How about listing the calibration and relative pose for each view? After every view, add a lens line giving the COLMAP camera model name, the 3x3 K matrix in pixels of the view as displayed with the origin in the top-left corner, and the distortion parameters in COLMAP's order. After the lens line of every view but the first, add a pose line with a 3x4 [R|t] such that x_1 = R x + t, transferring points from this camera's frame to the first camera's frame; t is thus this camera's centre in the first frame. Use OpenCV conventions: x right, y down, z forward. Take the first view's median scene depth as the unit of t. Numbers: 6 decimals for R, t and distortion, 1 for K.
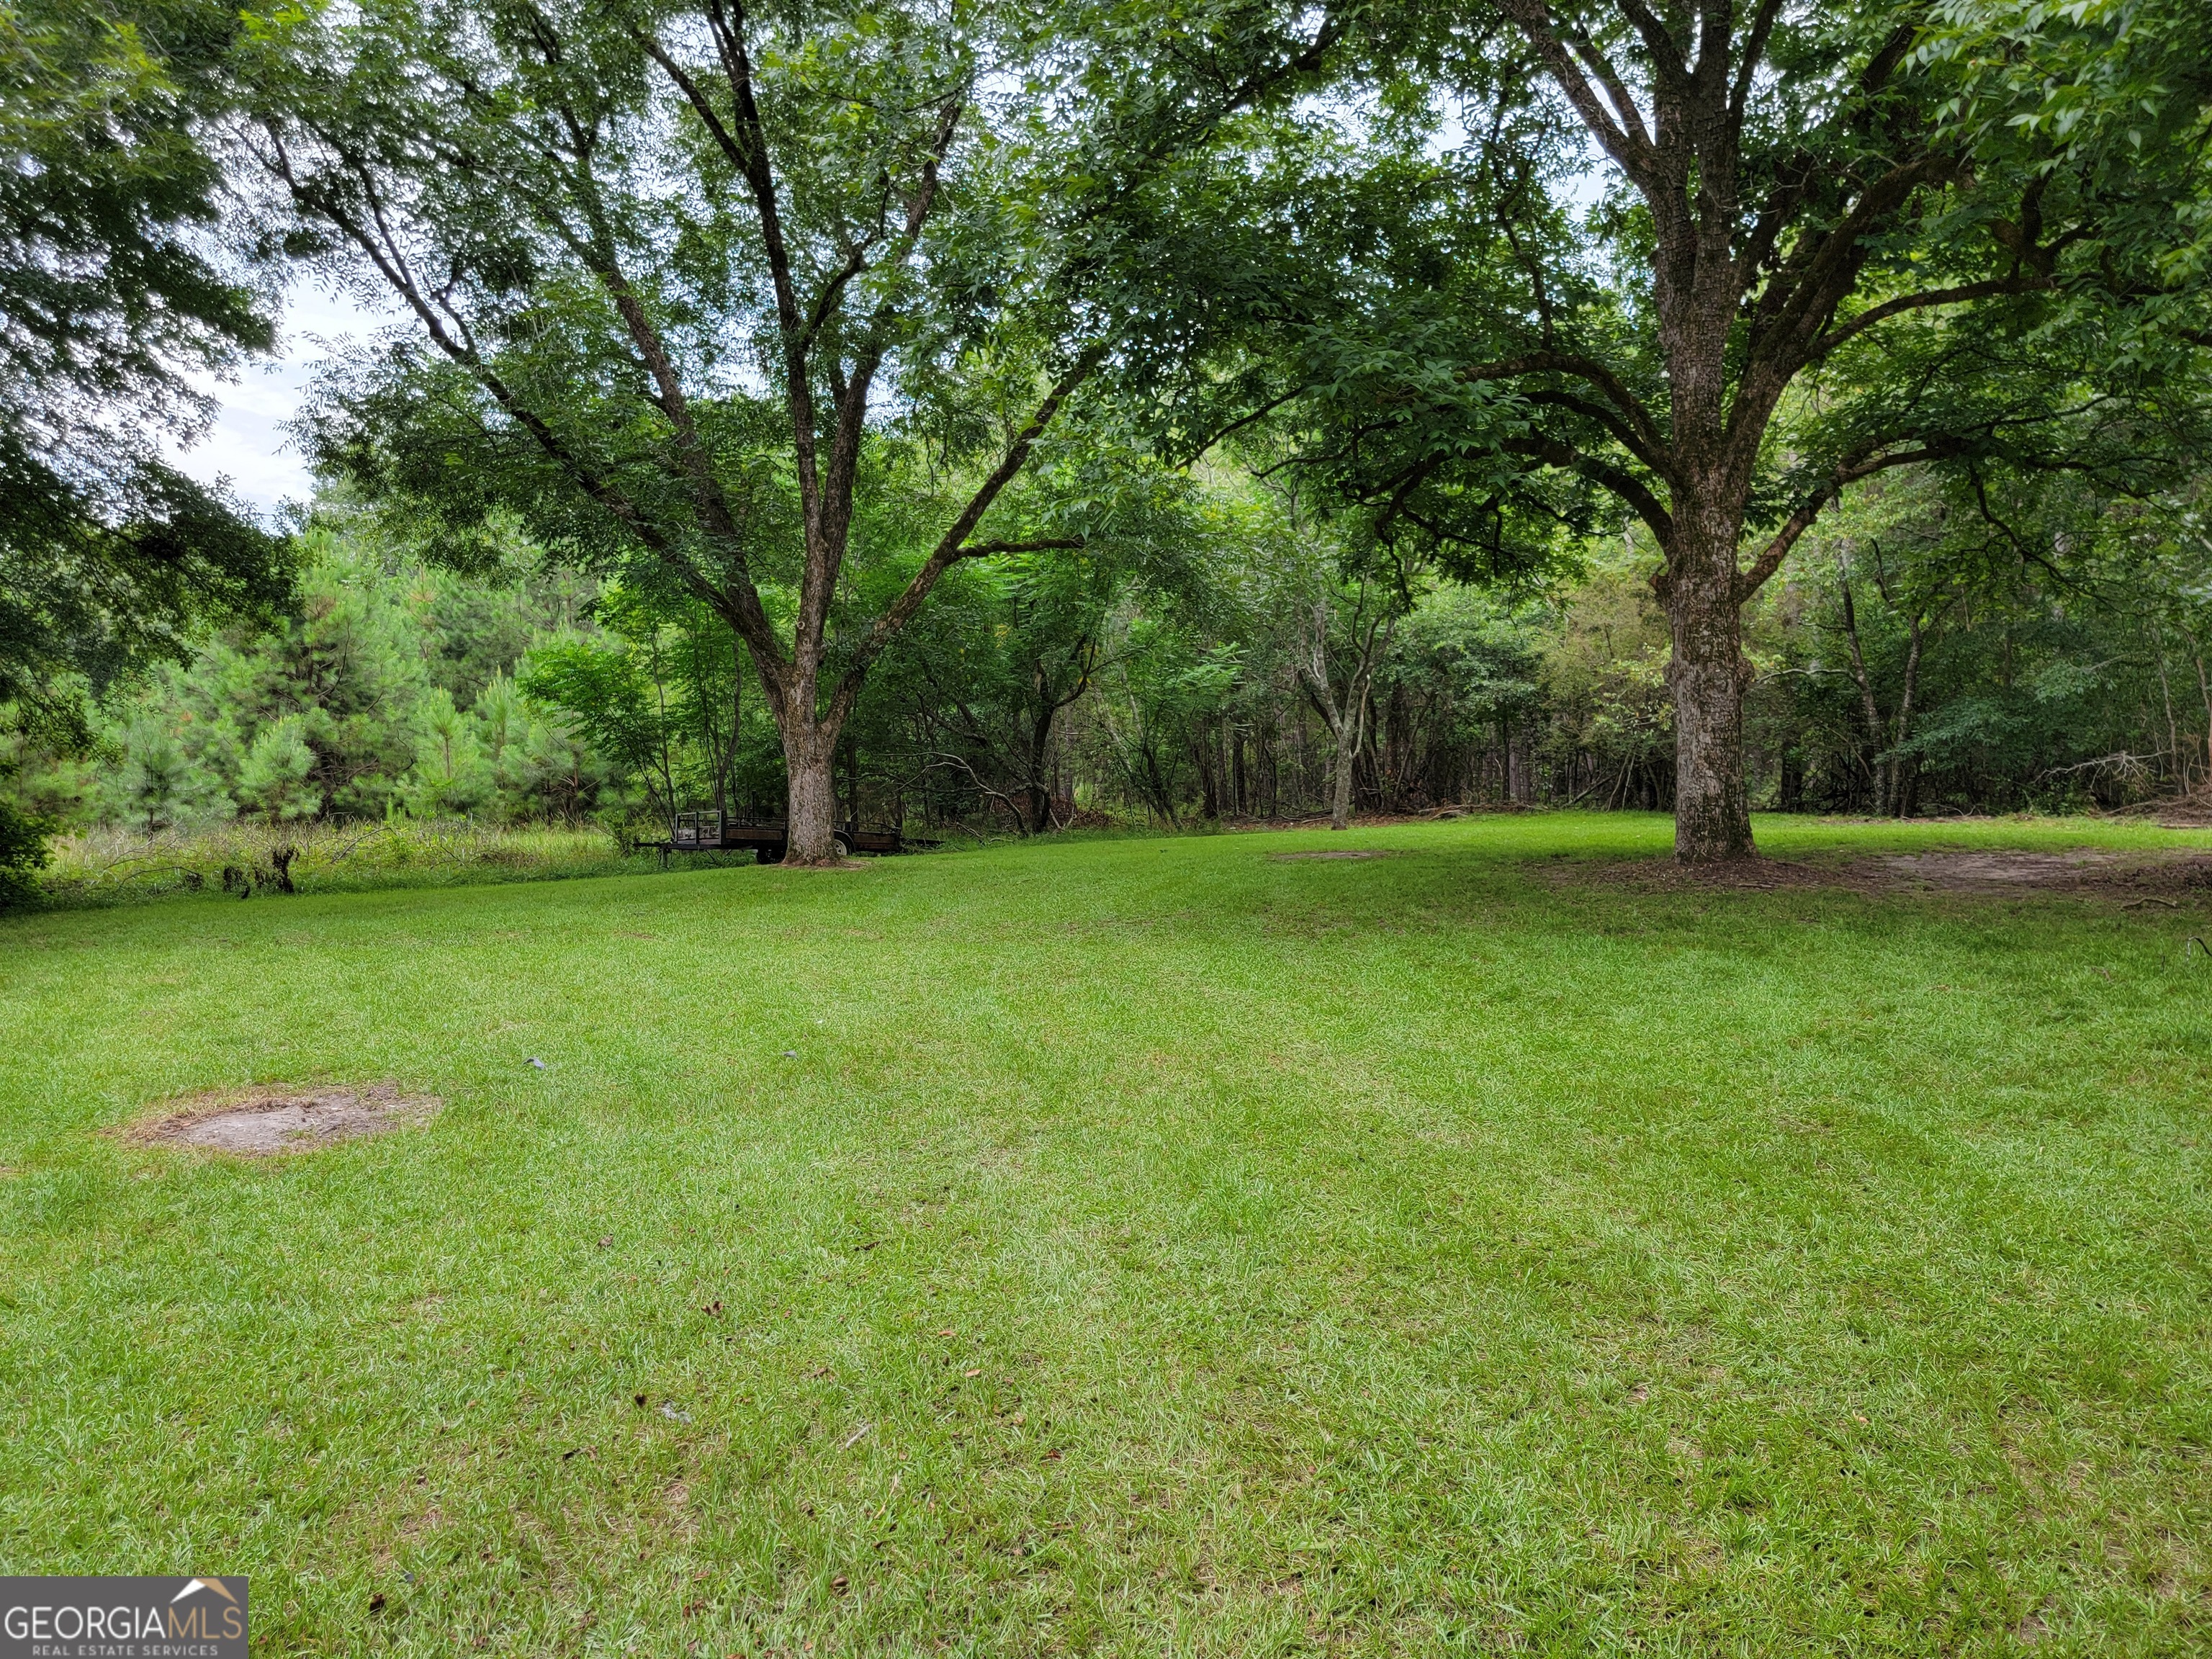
lens RADIAL K [[1542.1, 0, 1113.4], [0, 1542.1, 822.2], [0, 0, 1]] dist [0.096350, -0.085257]
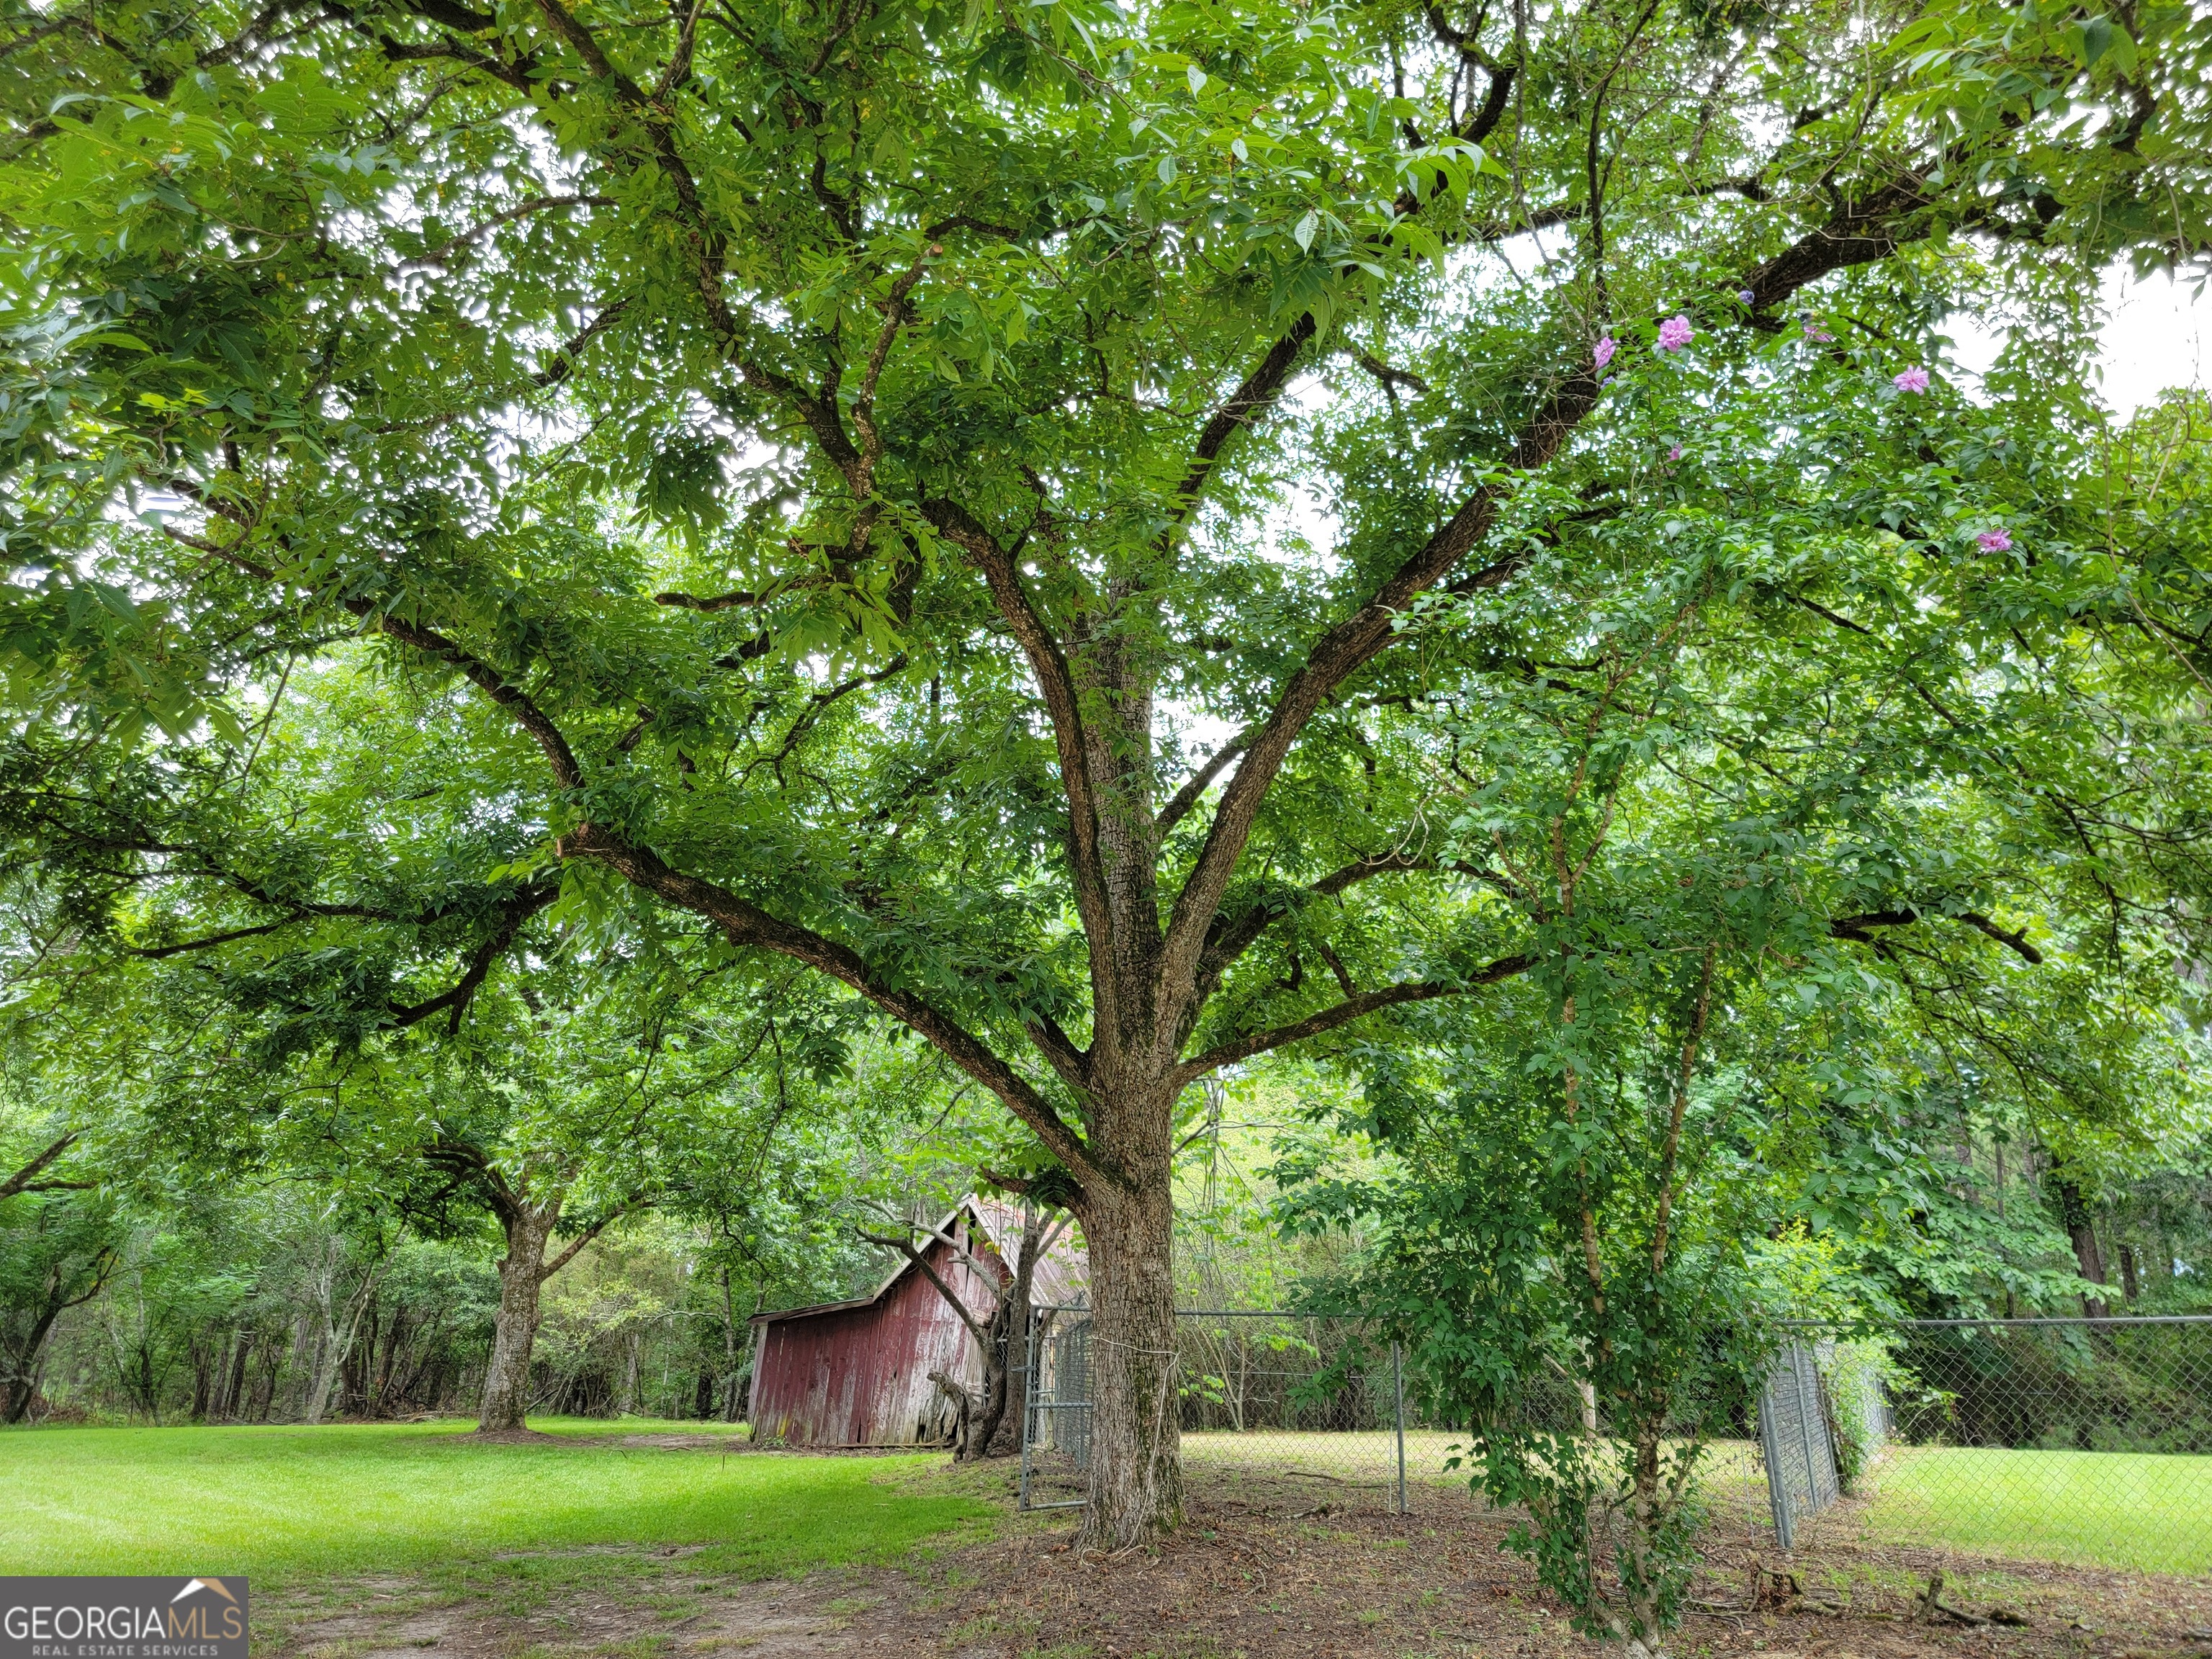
lens RADIAL K [[1542.1, 0, 1113.4], [0, 1542.1, 822.2], [0, 0, 1]] dist [0.096350, -0.085257]
pose [[0.852809, 0.214457, 0.476156, -0.008429], [-0.020682, 0.924942, -0.379545, 0.021778], [-0.521813, 0.313832, 0.793235, -0.435584]]
